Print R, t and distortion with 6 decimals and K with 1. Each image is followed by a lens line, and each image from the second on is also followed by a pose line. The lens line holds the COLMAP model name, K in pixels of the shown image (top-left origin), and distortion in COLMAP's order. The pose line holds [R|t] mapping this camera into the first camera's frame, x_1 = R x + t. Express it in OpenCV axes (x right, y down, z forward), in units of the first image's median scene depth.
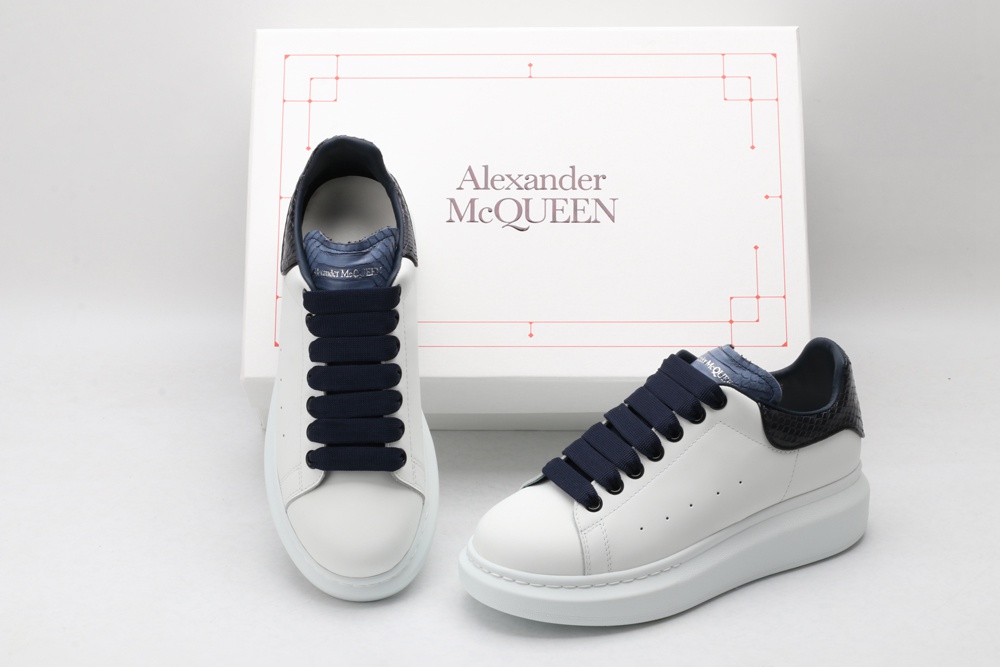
lens RADIAL K [[2318.9, 0, 500.0], [0, 2318.9, 333.5], [0, 0, 1]] dist [-0.045749, -0.406629]
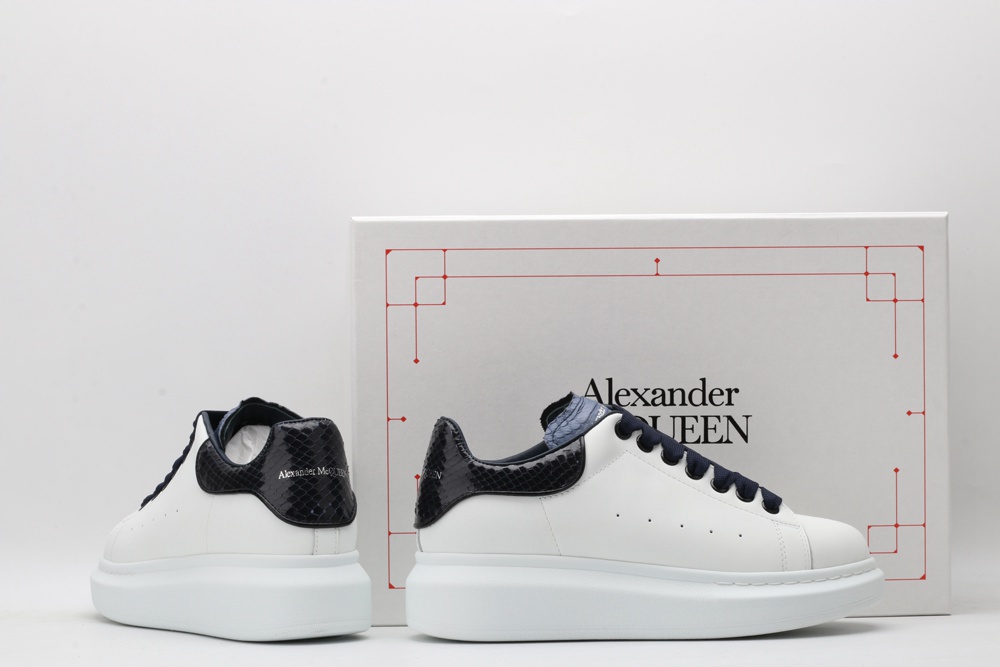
lens RADIAL K [[2318.9, 0, 500.0], [0, 2318.9, 333.5], [0, 0, 1]] dist [-0.045749, -0.406629]
pose [[0.996956, -0.012647, 0.076932, -0.120665], [-0.012026, 0.950001, 0.312016, -0.377673], [-0.077032, -0.311991, 0.946957, 0.136542]]
